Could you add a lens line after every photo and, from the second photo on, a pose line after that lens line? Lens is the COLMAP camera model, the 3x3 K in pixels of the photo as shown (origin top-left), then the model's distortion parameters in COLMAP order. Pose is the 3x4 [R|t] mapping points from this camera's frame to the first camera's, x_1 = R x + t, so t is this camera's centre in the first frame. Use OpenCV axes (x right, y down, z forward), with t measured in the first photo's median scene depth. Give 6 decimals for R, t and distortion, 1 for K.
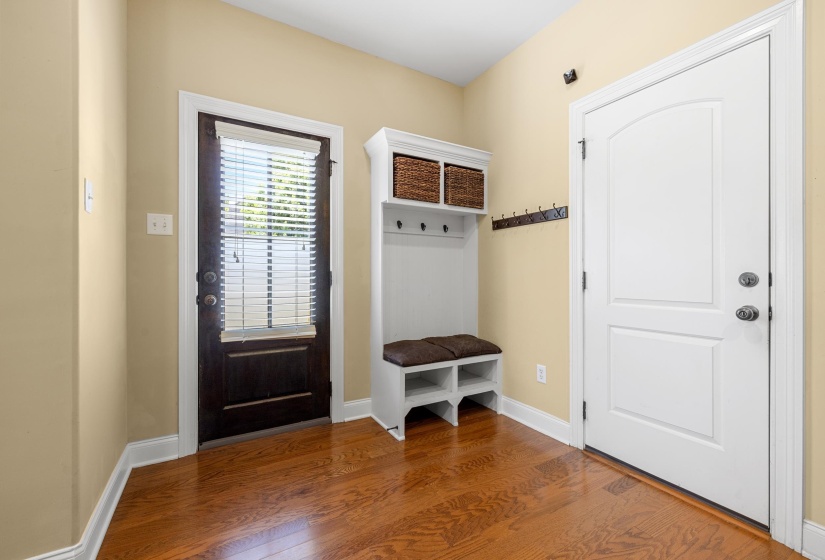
lens RADIAL K [[351.3, 0, 409.1], [0, 351.3, 275.1], [0, 0, 1]] dist [0.000660, -0.000338]
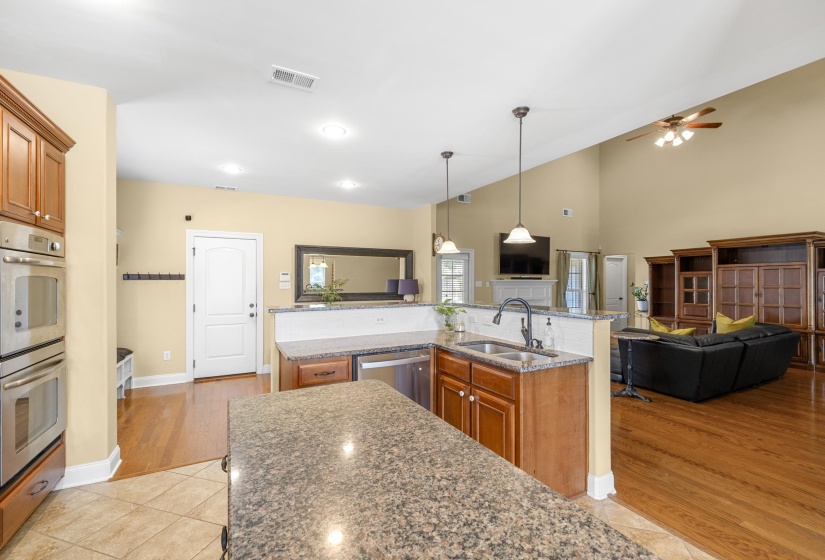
lens RADIAL K [[351.3, 0, 407.4], [0, 351.3, 281.2], [0, 0, 1]] dist [0.000660, -0.000338]
pose [[0.051103, 0.004747, 0.998682, -1.538267], [0.000584, 0.999988, -0.004783, -0.131630], [-0.998693, 0.000827, 0.051100, -0.465521]]
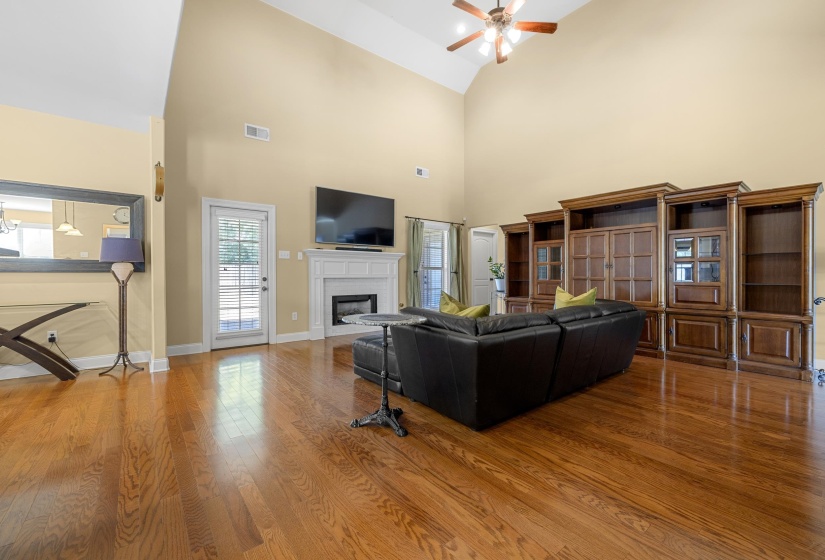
lens RADIAL K [[351.3, 0, 409.5], [0, 351.3, 274.1], [0, 0, 1]] dist [0.000660, -0.000338]
pose [[-0.142189, 0.000295, 0.989840, -0.748889], [-0.001294, 0.999999, -0.000483, 0.002136], [-0.989839, -0.001350, -0.142188, -1.404119]]
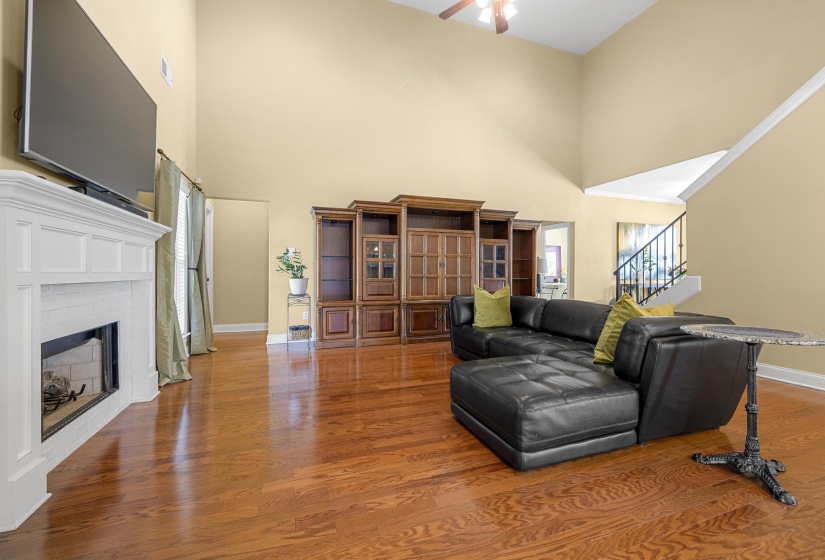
lens RADIAL K [[351.3, 0, 418.5], [0, 351.3, 273.8], [0, 0, 1]] dist [0.000660, -0.000338]
pose [[-0.986254, -0.002488, 0.165216, 0.851830], [-0.001987, 0.999993, 0.003195, 0.003150], [-0.165222, 0.002822, -0.986252, -0.618870]]
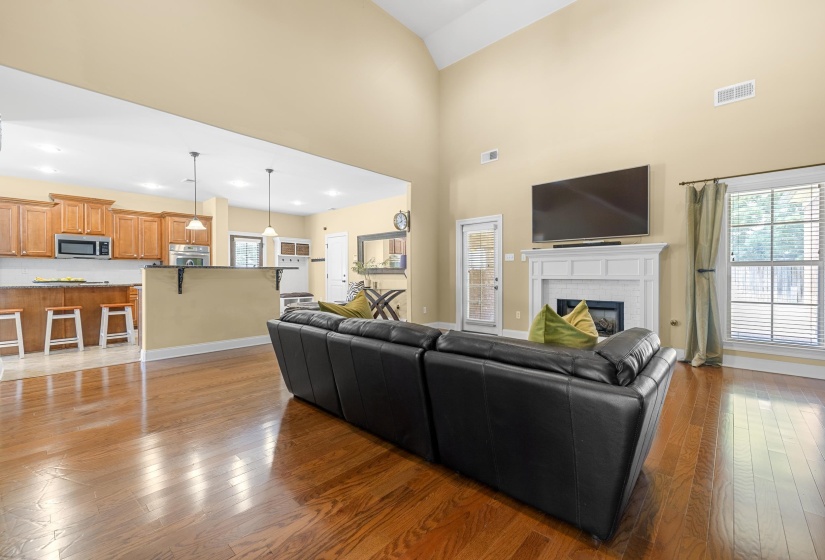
lens RADIAL K [[351.3, 0, 417.5], [0, 351.3, 275.8], [0, 0, 1]] dist [0.000660, -0.000338]
pose [[0.955586, -0.000830, 0.294710, 0.245611], [-0.000052, 0.999996, 0.002986, 0.000317], [-0.294711, -0.002869, 0.955582, -3.076207]]
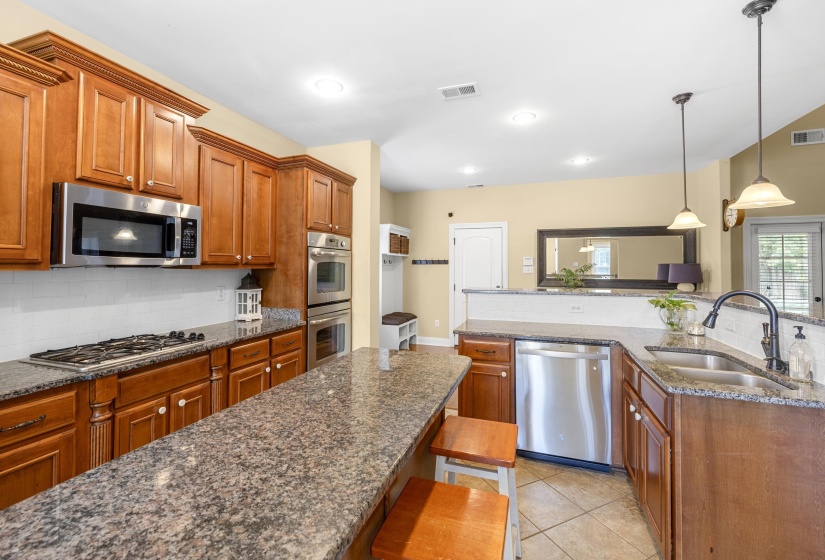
lens RADIAL K [[351.3, 0, 409.0], [0, 351.3, 259.1], [0, 0, 1]] dist [0.000660, -0.000338]
pose [[0.768244, 0.018531, 0.639889, -1.426680], [-0.006217, 0.999750, -0.021489, -0.130557], [-0.640127, 0.012530, 0.768167, -0.849251]]
